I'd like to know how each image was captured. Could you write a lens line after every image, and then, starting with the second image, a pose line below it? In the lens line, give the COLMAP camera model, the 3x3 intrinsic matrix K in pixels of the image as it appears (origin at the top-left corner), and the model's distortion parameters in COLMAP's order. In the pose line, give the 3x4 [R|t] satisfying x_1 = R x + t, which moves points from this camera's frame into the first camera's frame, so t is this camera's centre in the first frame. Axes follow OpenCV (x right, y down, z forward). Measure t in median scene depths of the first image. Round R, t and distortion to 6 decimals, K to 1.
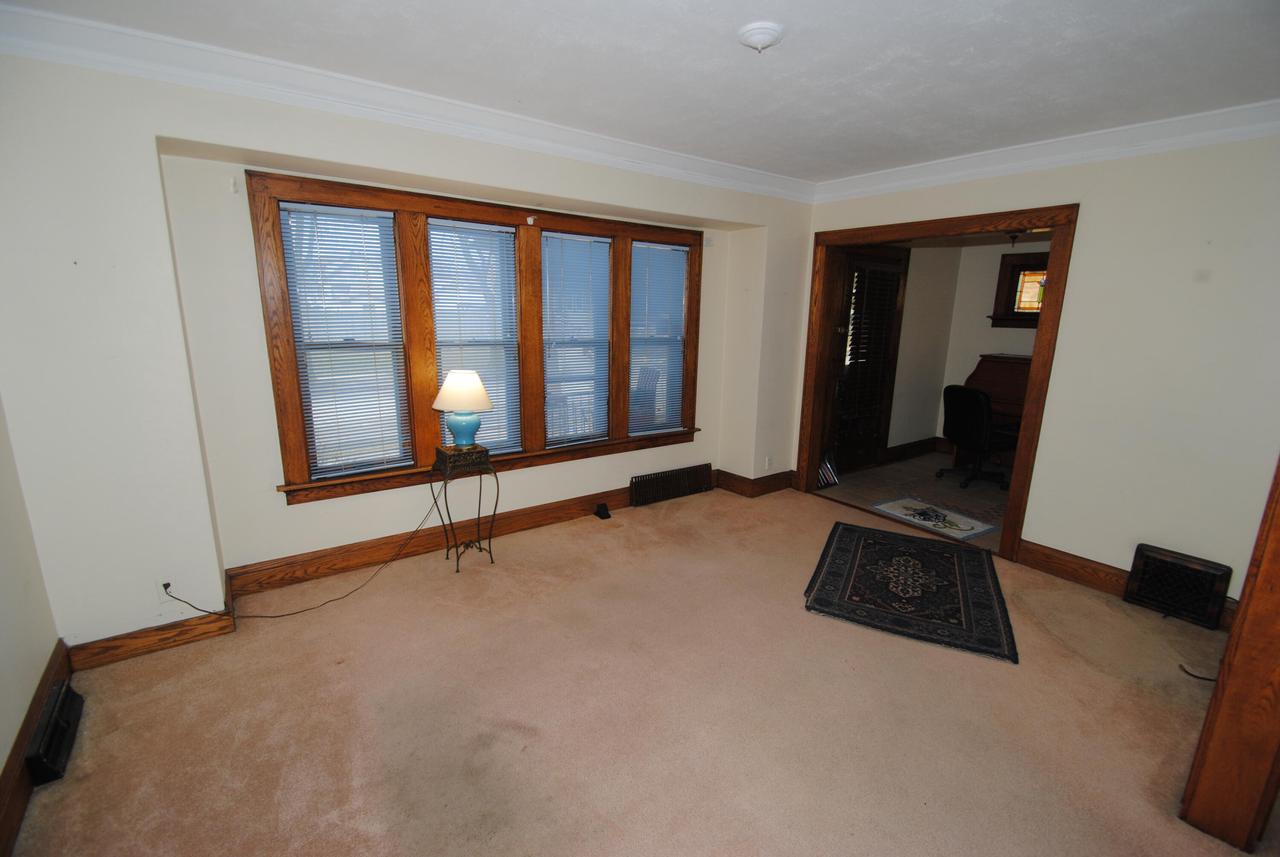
lens RADIAL K [[562.0, 0, 655.0], [0, 562.0, 436.8], [0, 0, 1]] dist [0.002413, -0.009899]
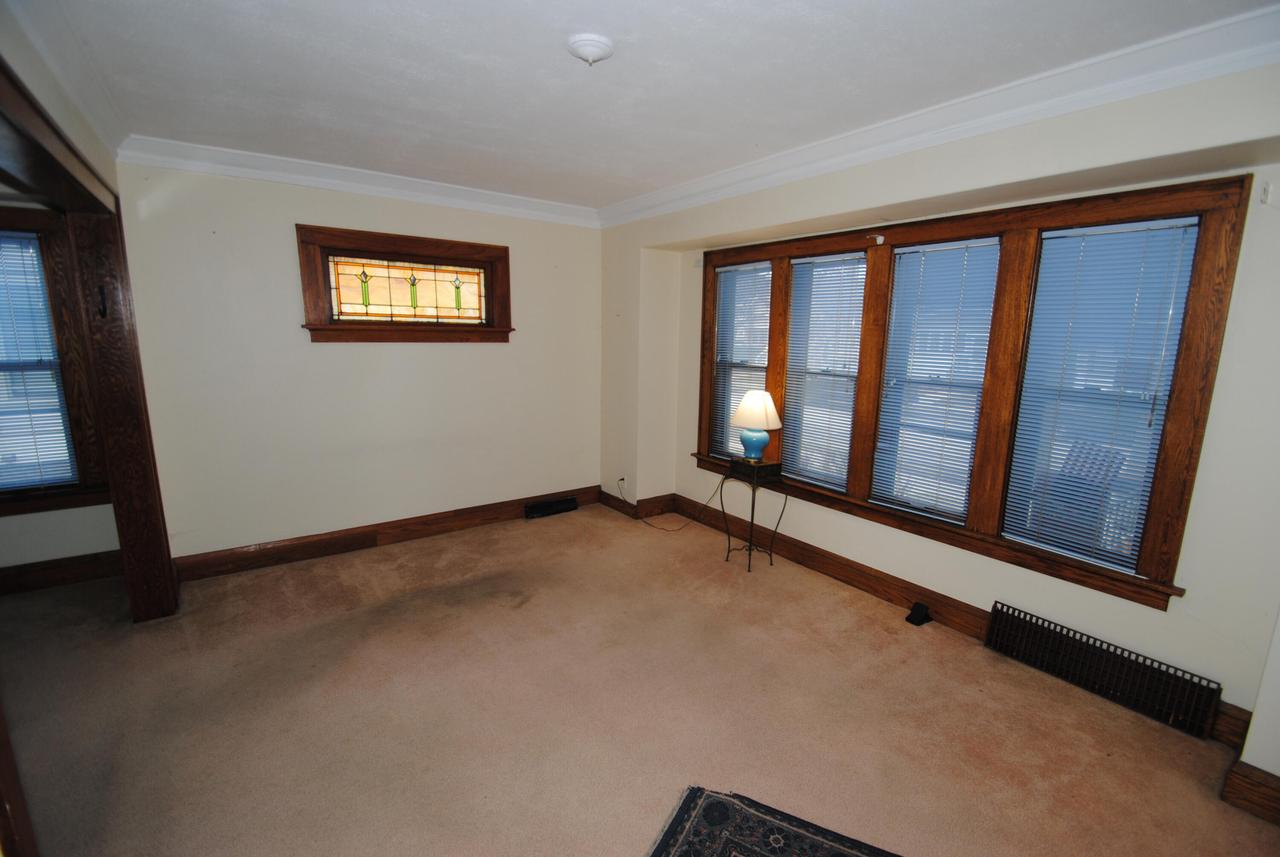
lens RADIAL K [[562.0, 0, 655.0], [0, 562.0, 436.8], [0, 0, 1]] dist [0.002413, -0.009899]
pose [[-0.005655, 0.160258, -0.987059, 0.807153], [-0.241743, 0.957578, 0.156857, -0.162485], [0.970324, 0.239501, 0.033326, 0.806402]]
